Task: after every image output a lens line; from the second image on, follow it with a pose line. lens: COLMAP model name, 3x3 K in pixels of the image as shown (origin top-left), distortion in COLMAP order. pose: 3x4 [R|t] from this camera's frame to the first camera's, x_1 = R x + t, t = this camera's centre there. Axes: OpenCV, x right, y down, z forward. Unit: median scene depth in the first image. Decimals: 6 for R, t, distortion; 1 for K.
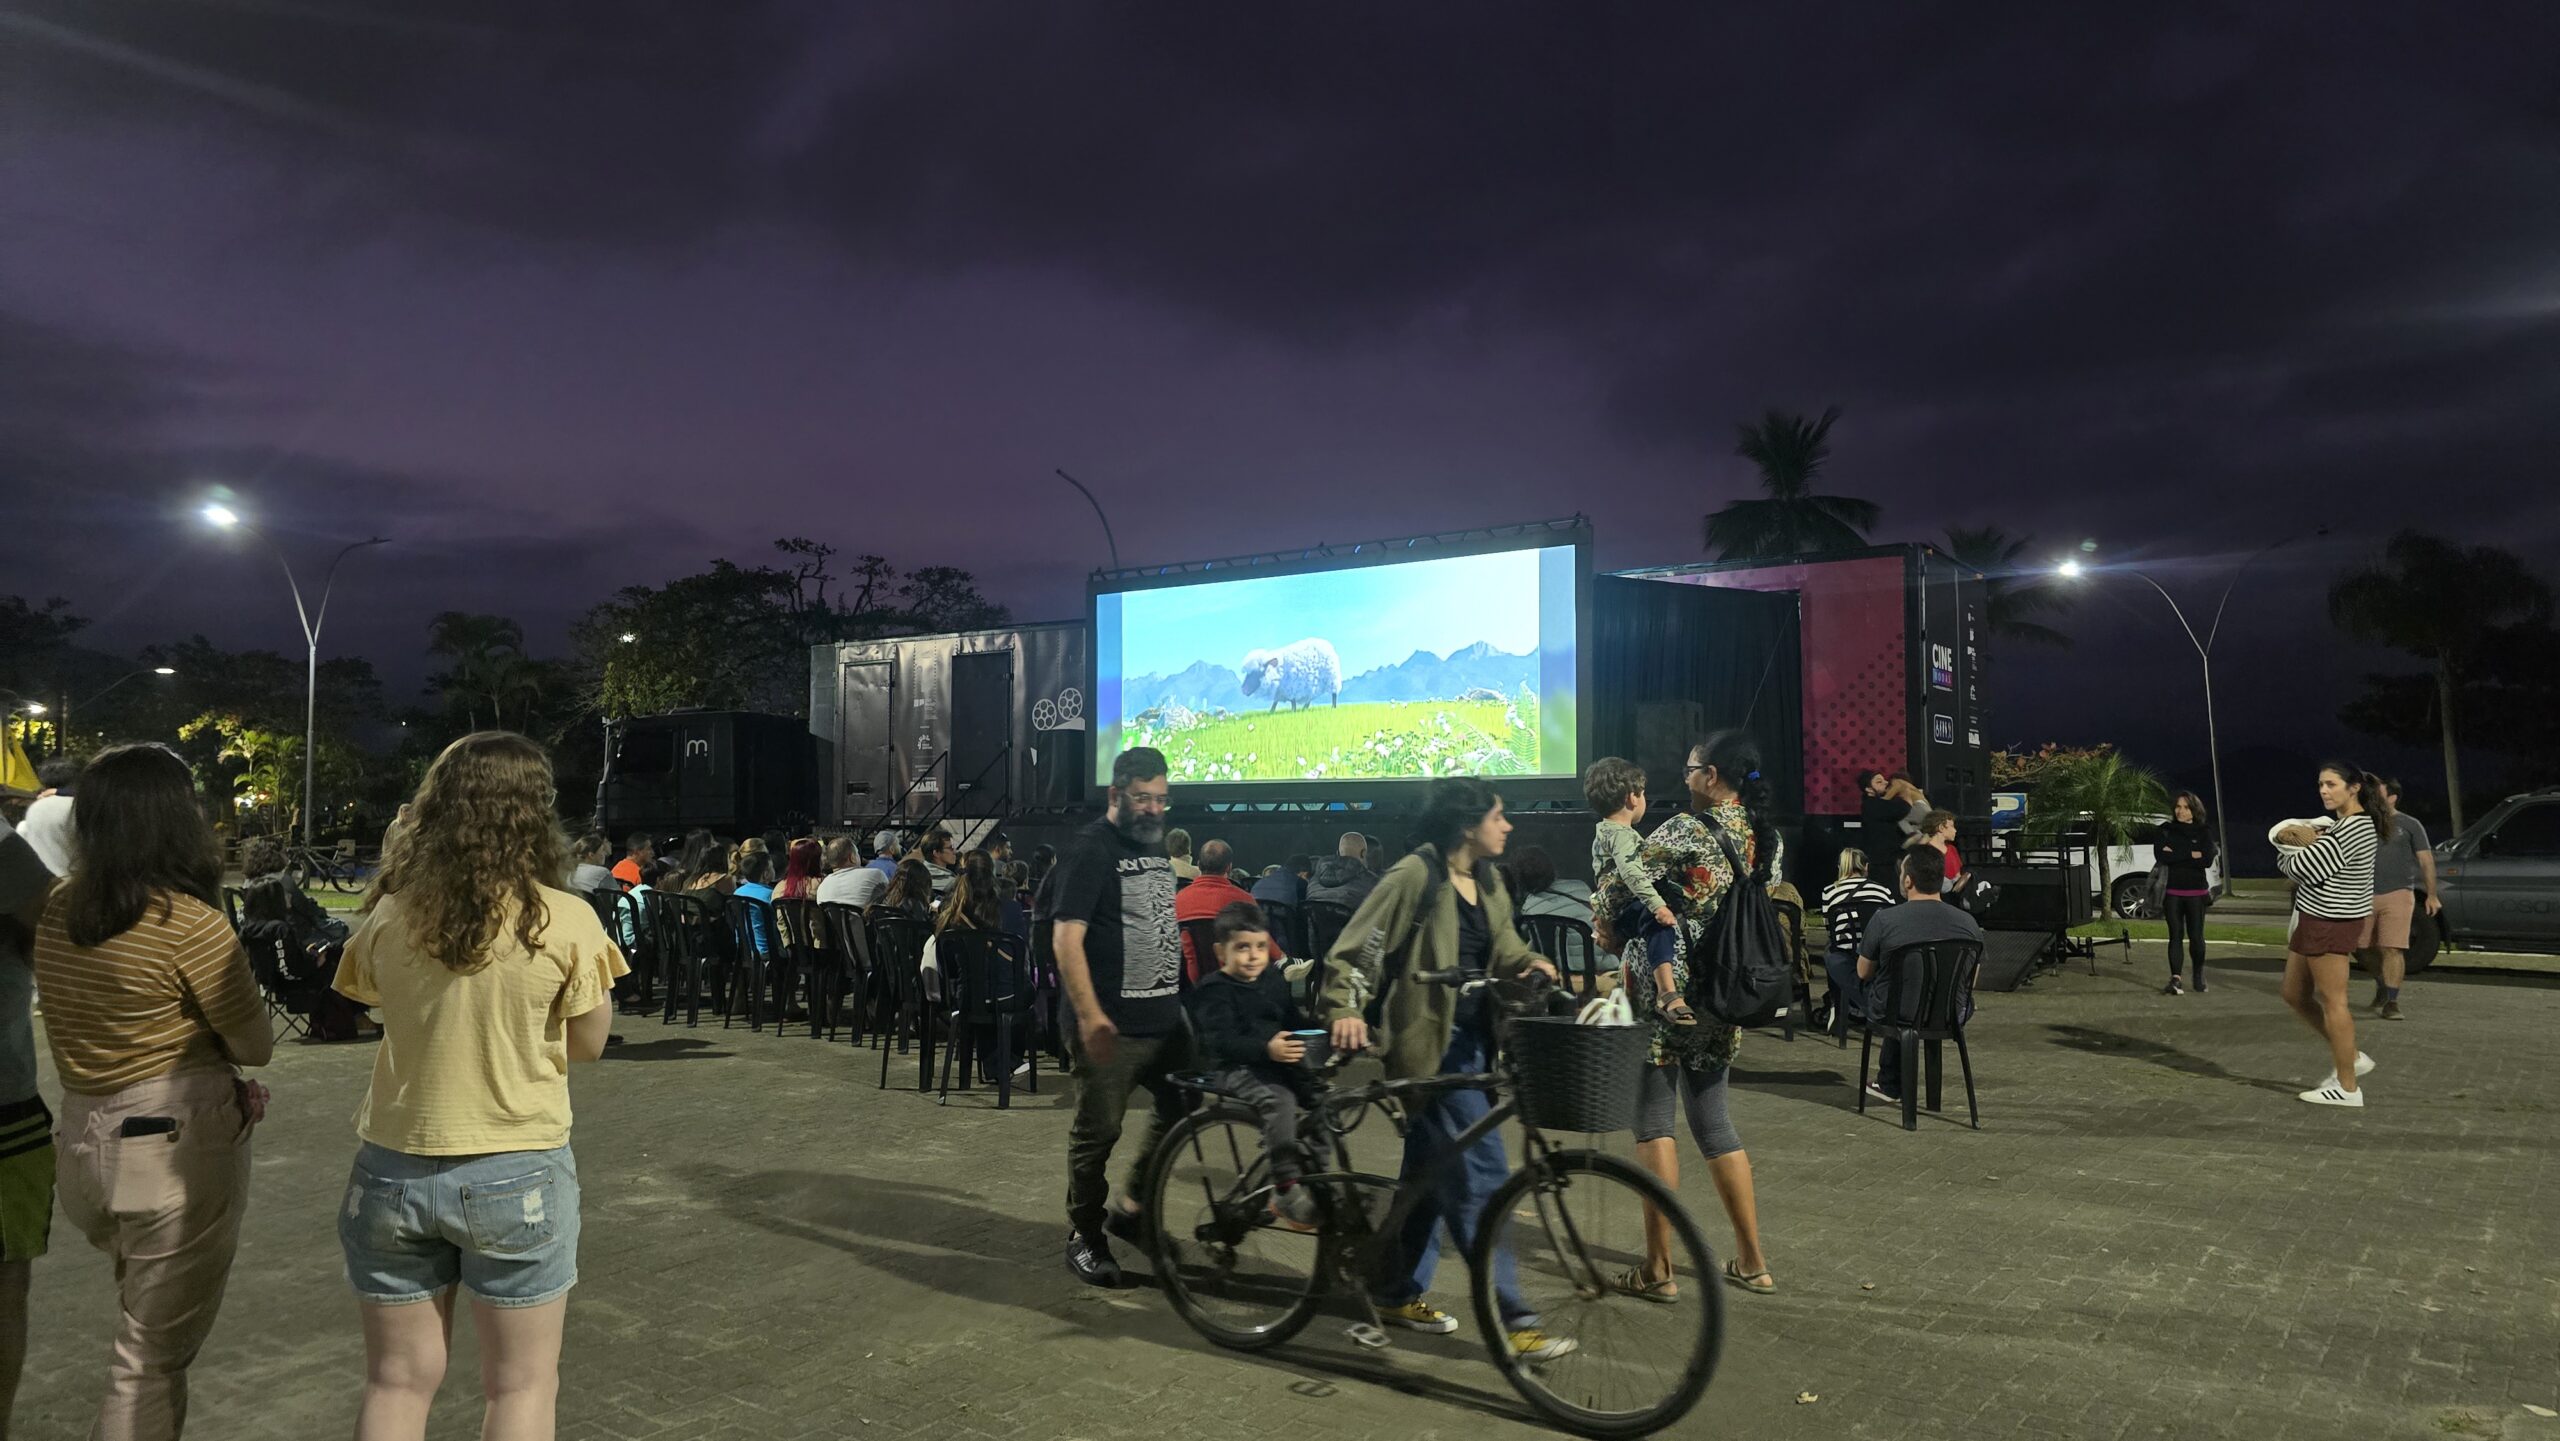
lens RADIAL K [[1751.0, 0, 1268.5], [0, 1751.0, 725.6], [0, 0, 1]] dist [0.060780, -0.031089]
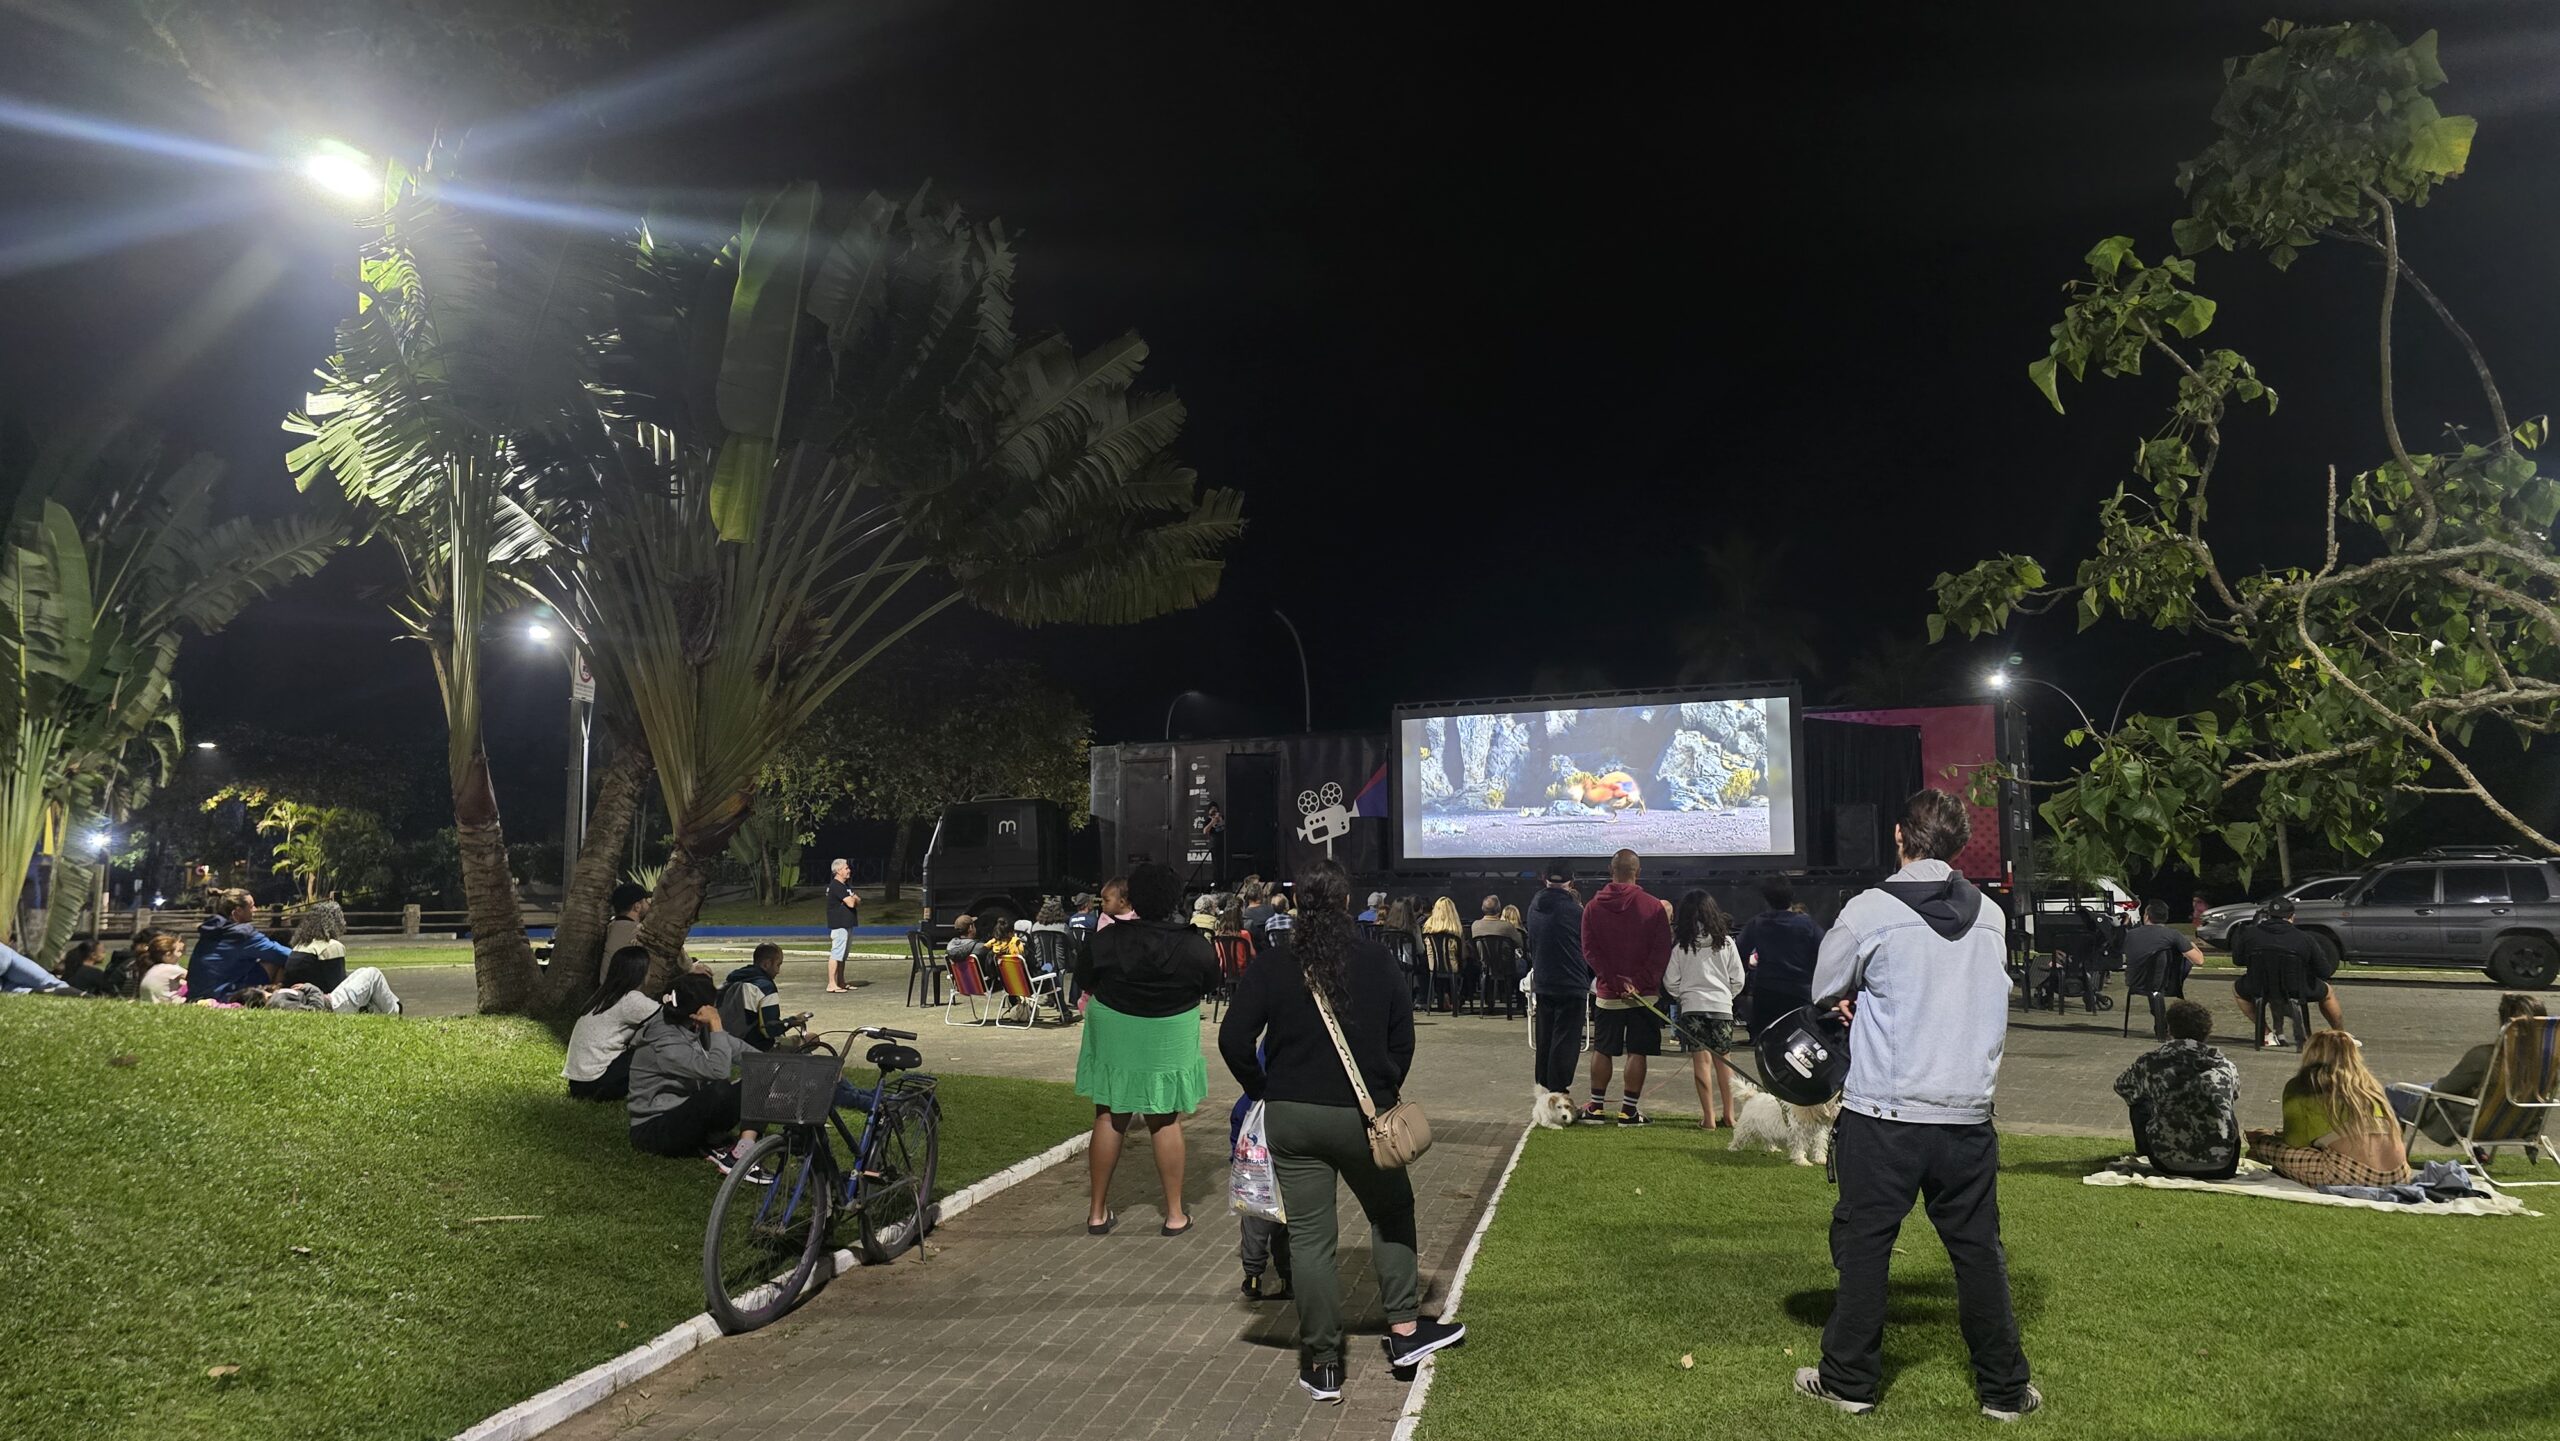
lens RADIAL K [[1751.0, 0, 1277.6], [0, 1751.0, 694.6], [0, 0, 1]] dist [0.060780, -0.031089]
pose [[0.994108, 0.003784, 0.108324, -0.293571], [0.001459, 0.998833, -0.048277, -0.023913], [-0.108381, 0.048151, 0.992943, -0.302972]]
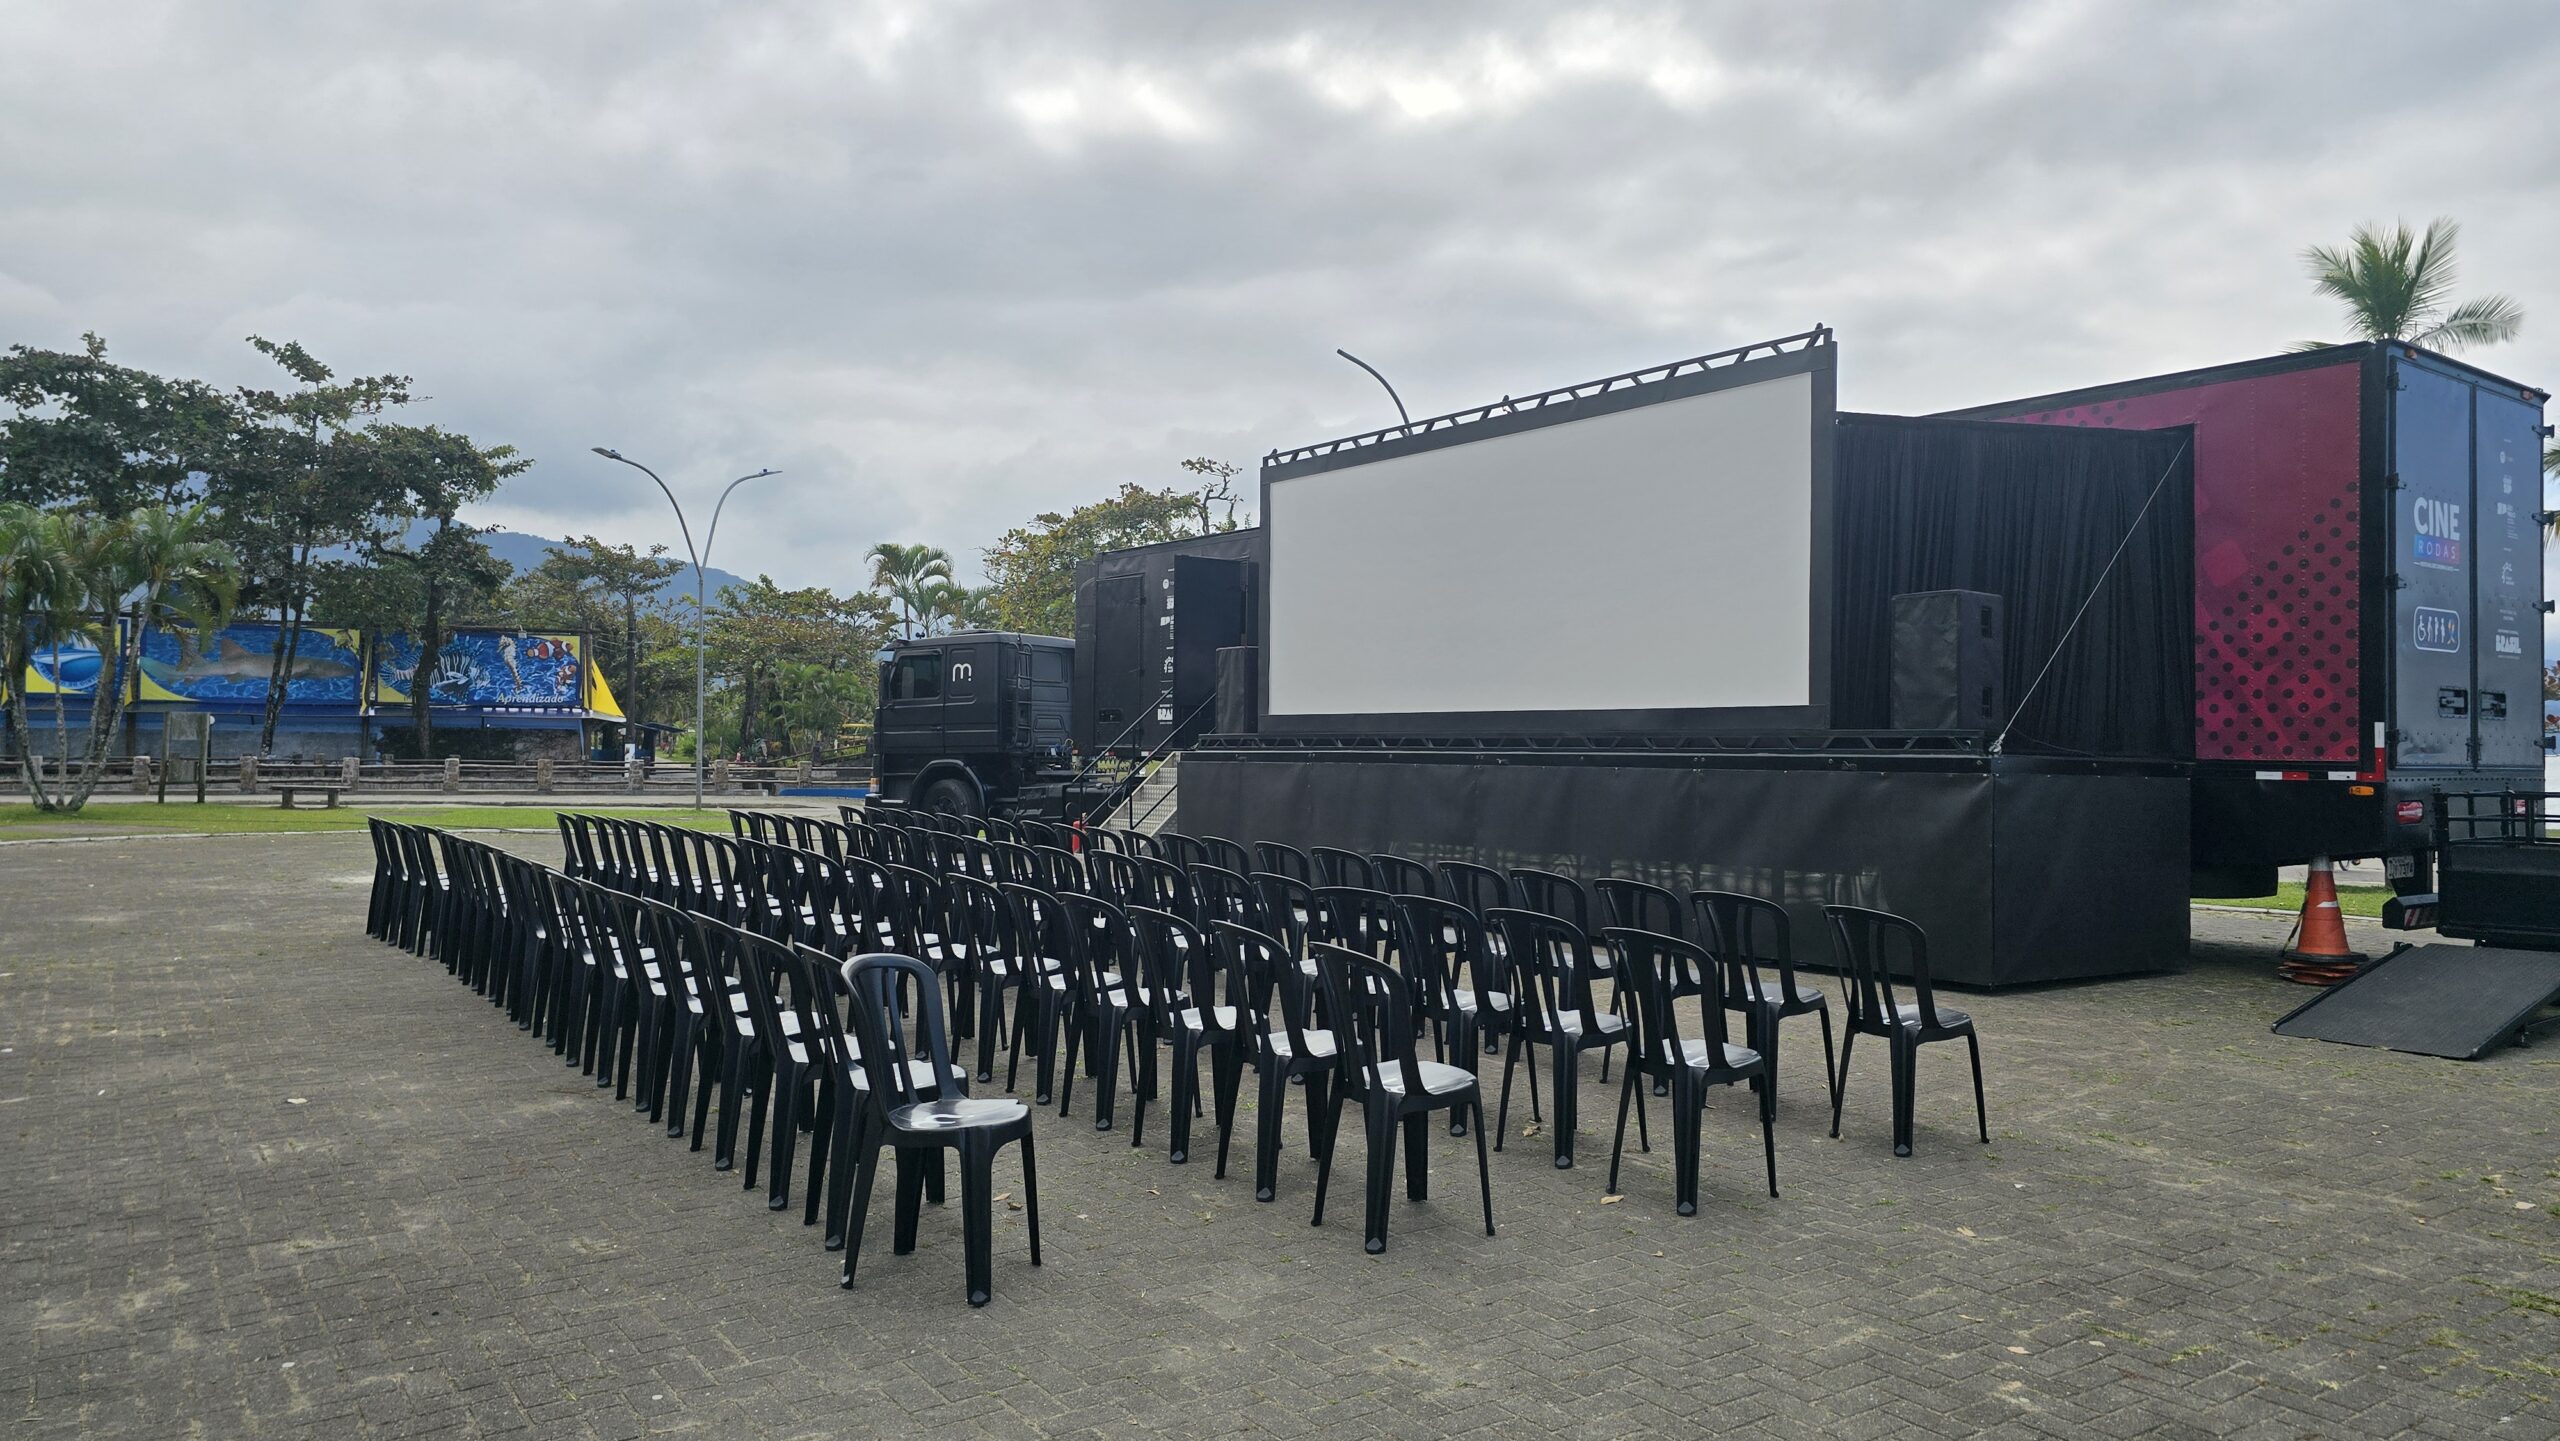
lens RADIAL K [[1751.0, 0, 1277.5], [0, 1751.0, 712.8], [0, 0, 1]] dist [0.060780, -0.031089]
pose [[0.950239, 0.003727, -0.311498, 0.137612], [0.006081, 0.999516, 0.030507, 0.007392], [0.311461, -0.030883, 0.949757, 0.186953]]
